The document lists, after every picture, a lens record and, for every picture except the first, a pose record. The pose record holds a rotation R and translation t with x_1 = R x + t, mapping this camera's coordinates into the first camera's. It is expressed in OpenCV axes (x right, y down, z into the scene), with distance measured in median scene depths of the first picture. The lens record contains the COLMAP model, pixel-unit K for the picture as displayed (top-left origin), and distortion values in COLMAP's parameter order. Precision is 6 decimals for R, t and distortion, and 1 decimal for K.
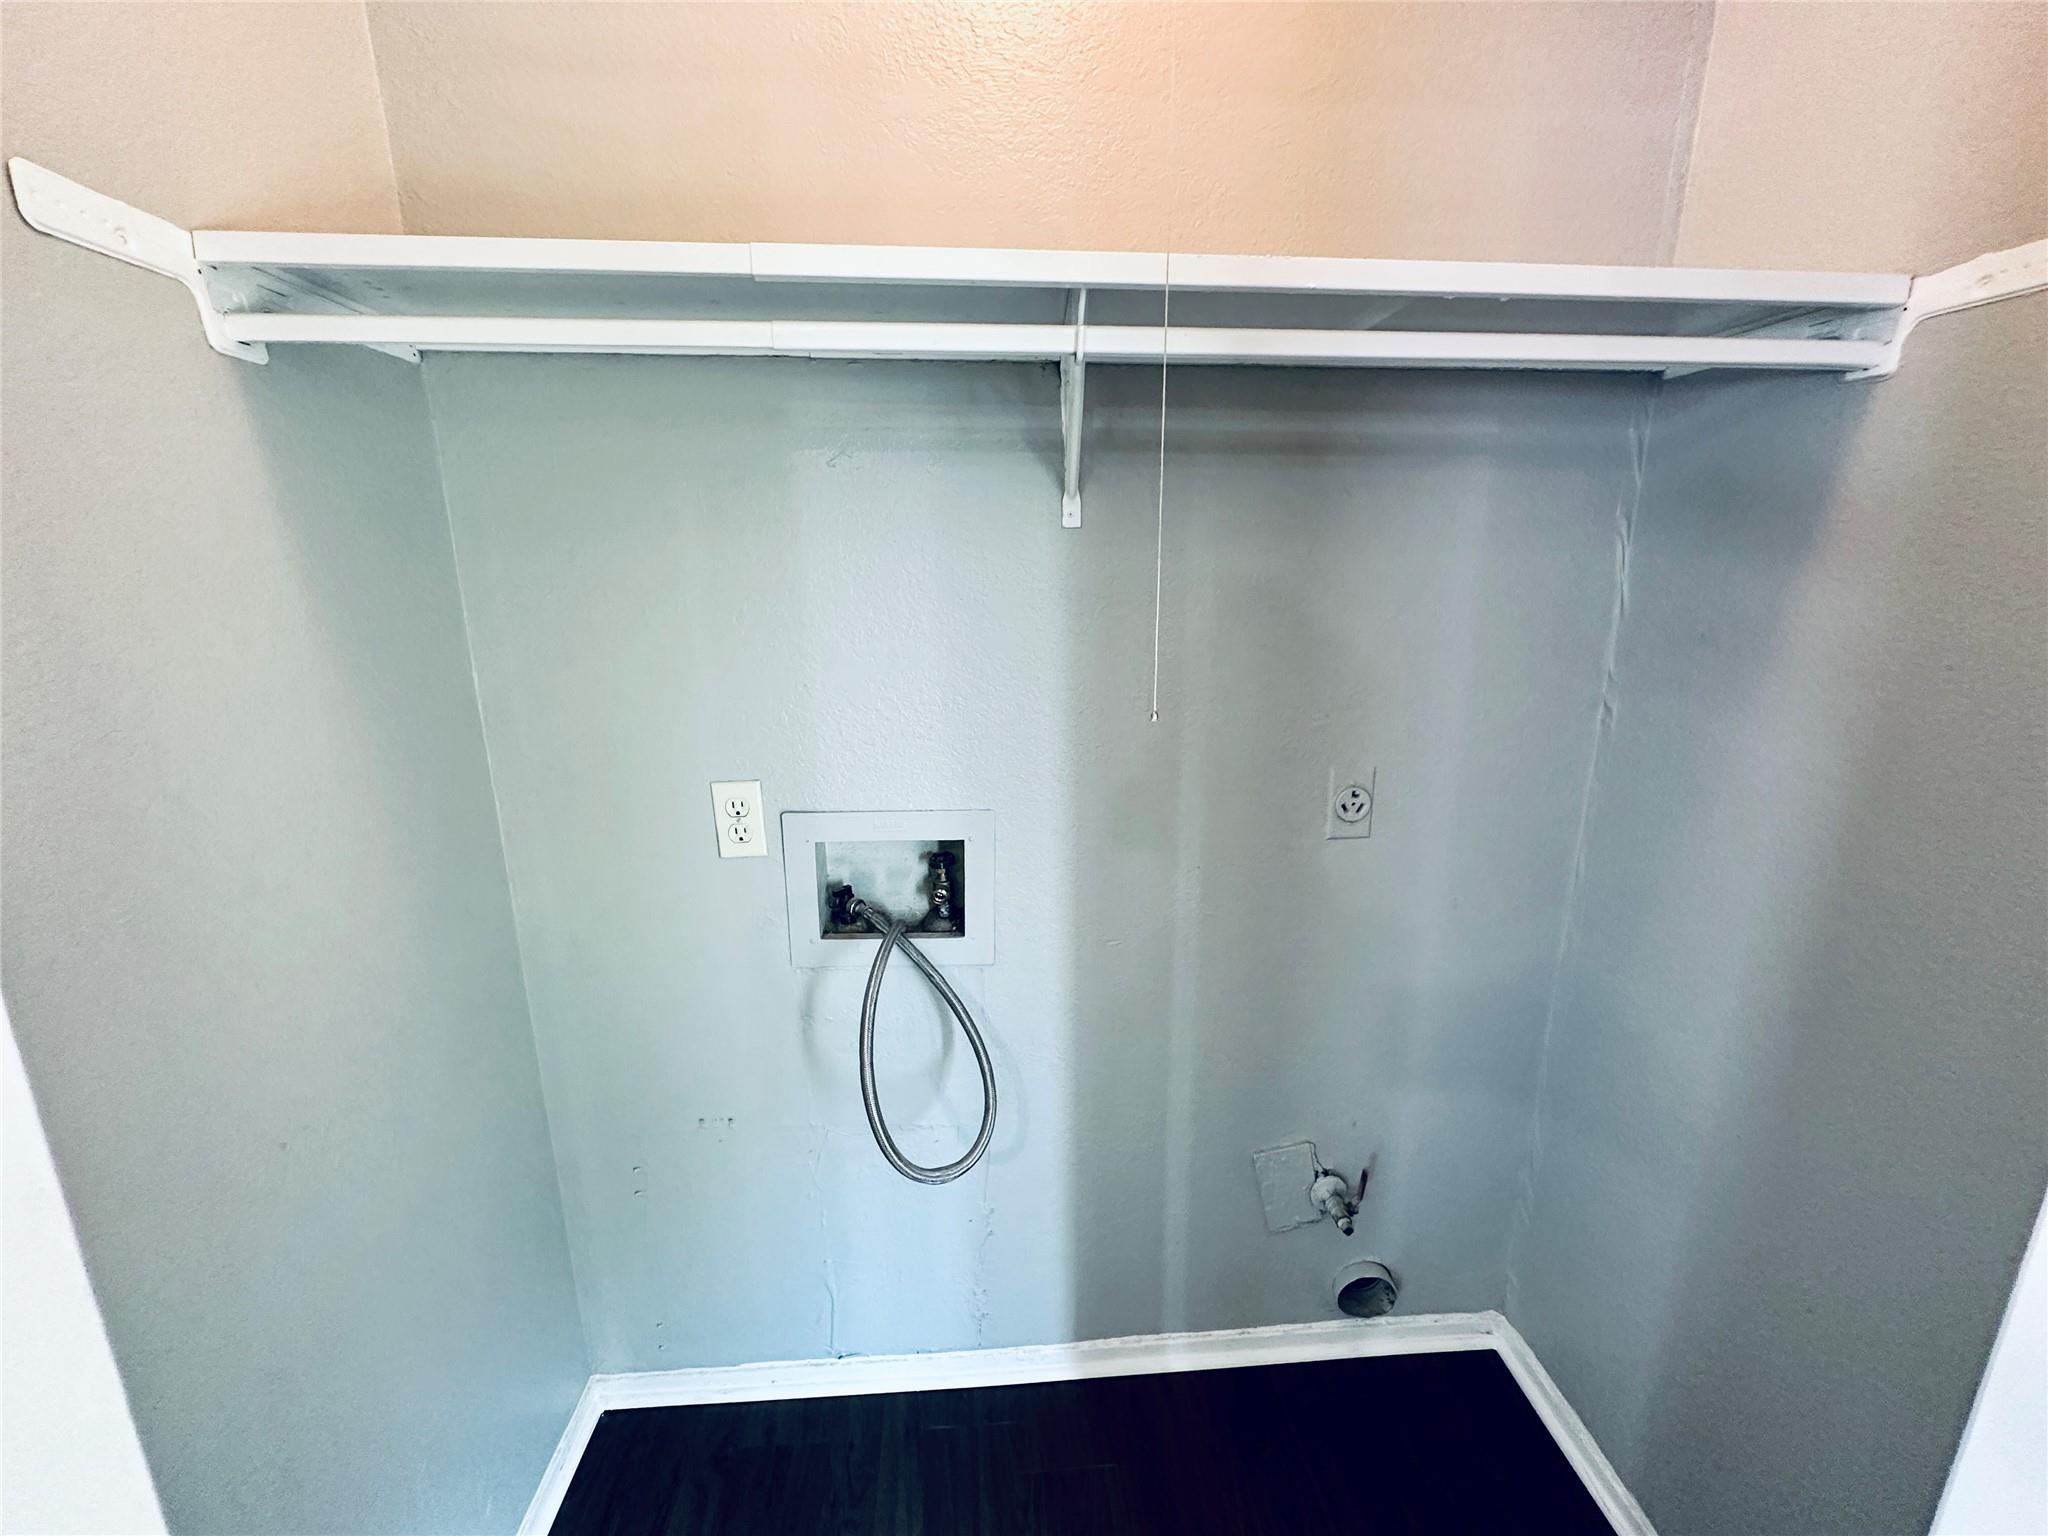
lens RADIAL K [[819.3, 0, 1027.8], [0, 819.3, 763.4], [0, 0, 1]] dist [-0.004255, 0.001239]
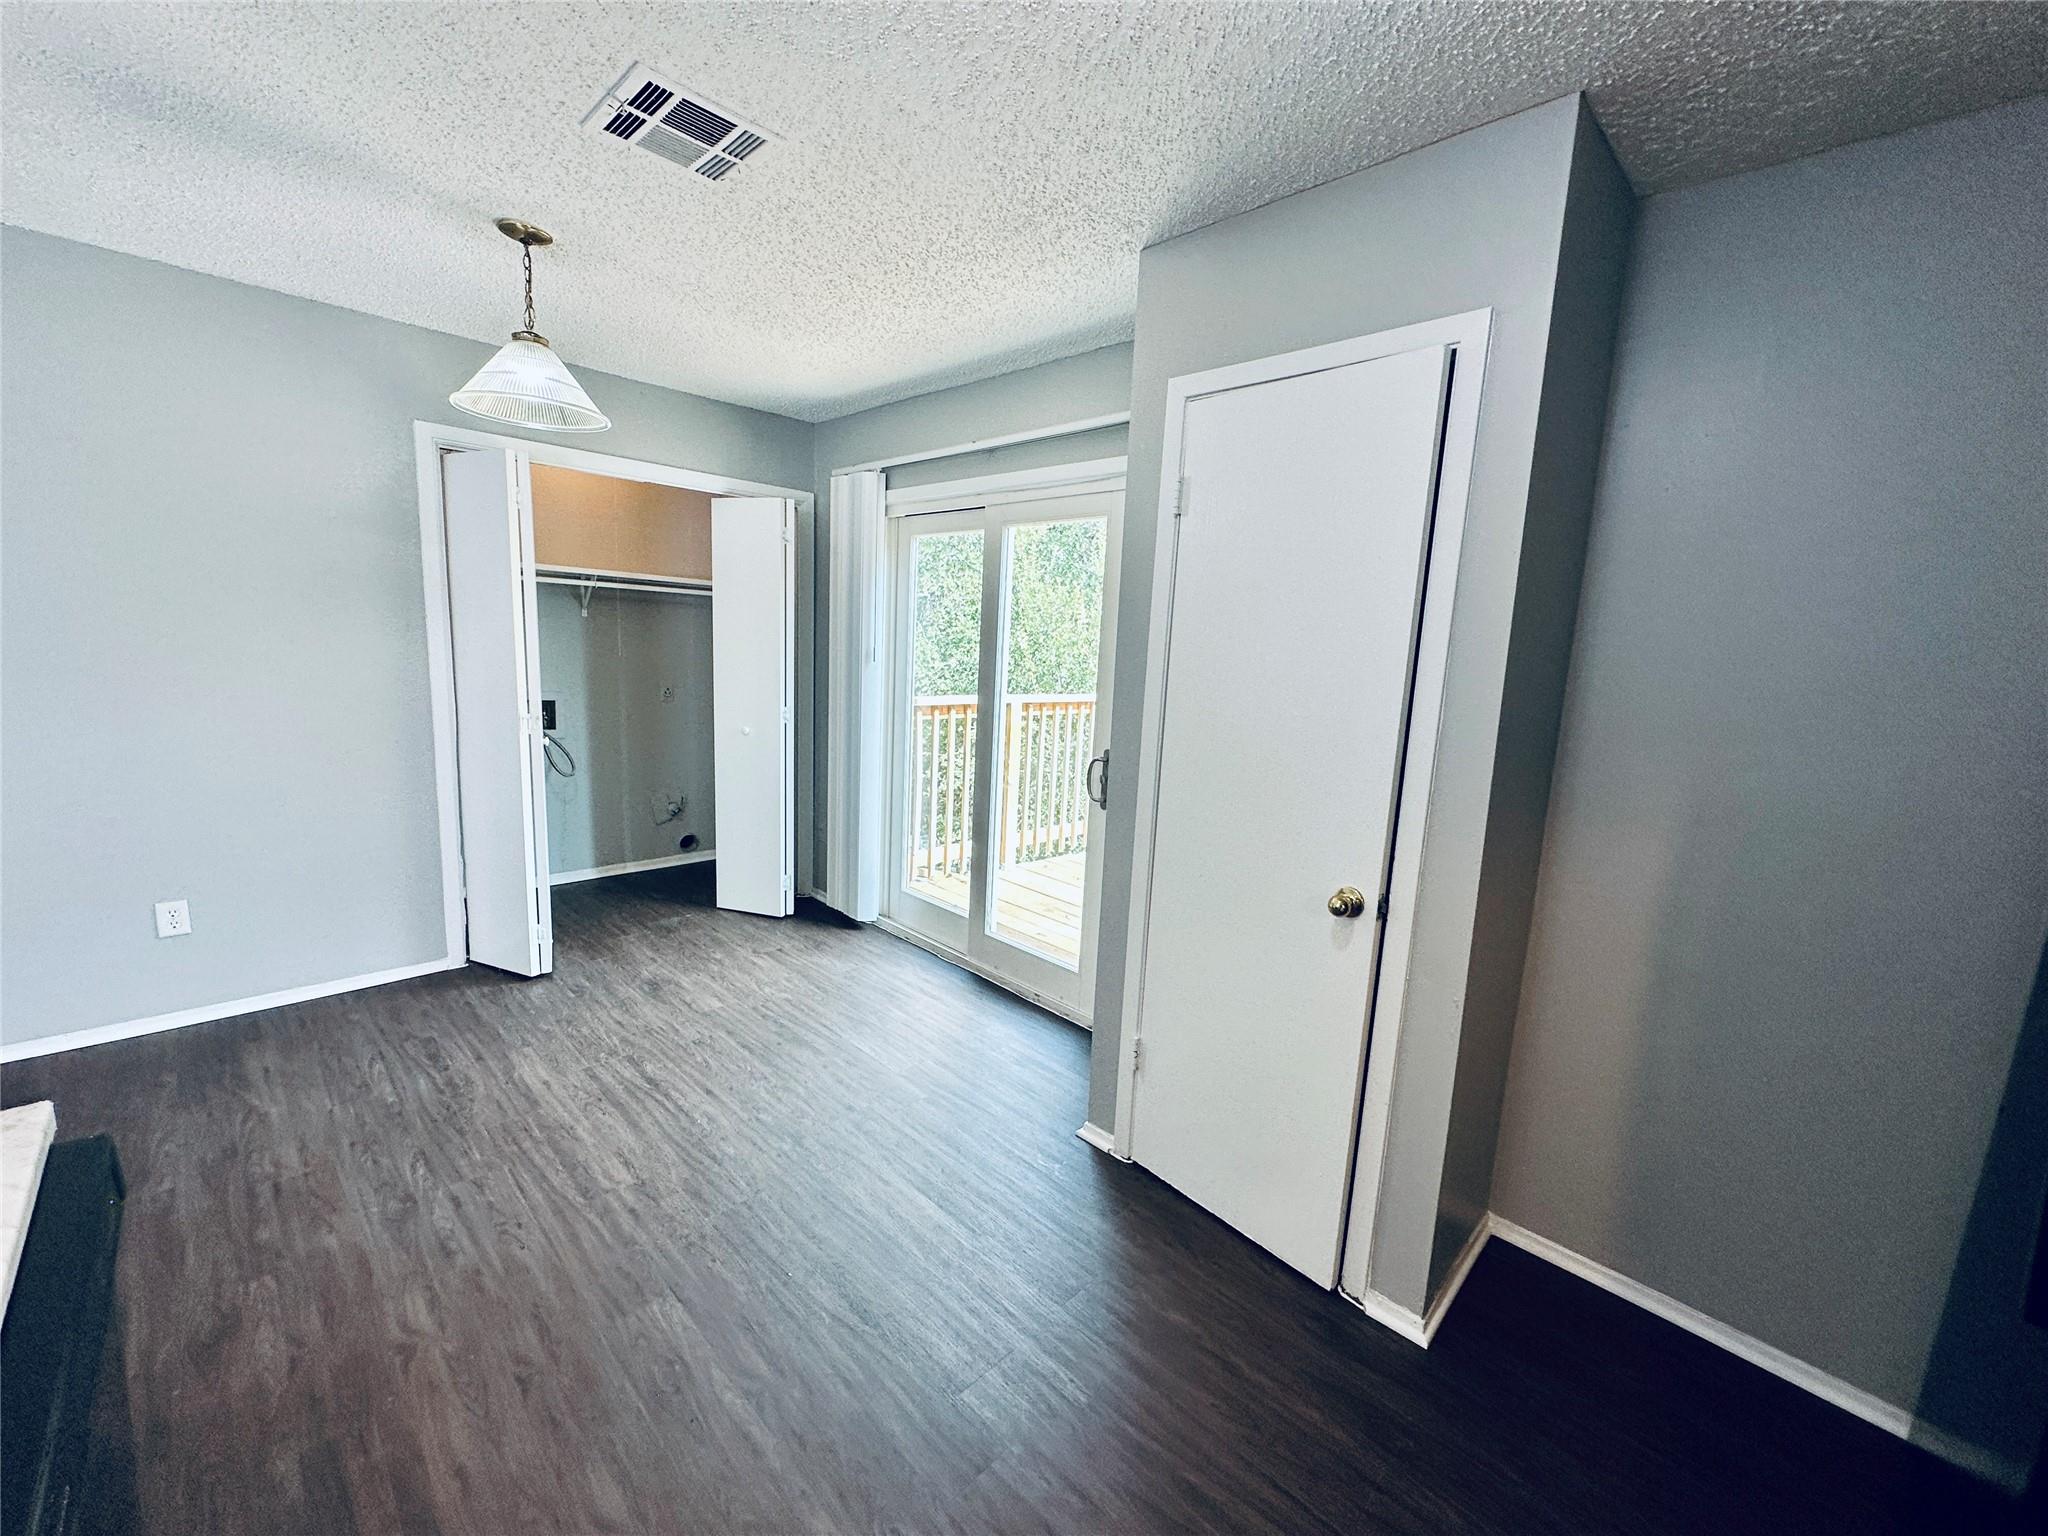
lens RADIAL K [[819.3, 0, 1015.8], [0, 819.3, 769.0], [0, 0, 1]] dist [-0.004255, 0.001239]
pose [[0.749960, -0.059033, 0.658844, -0.791478], [0.104673, 0.994052, -0.030081, 0.591387], [-0.653149, 0.091523, 0.751678, -2.481692]]
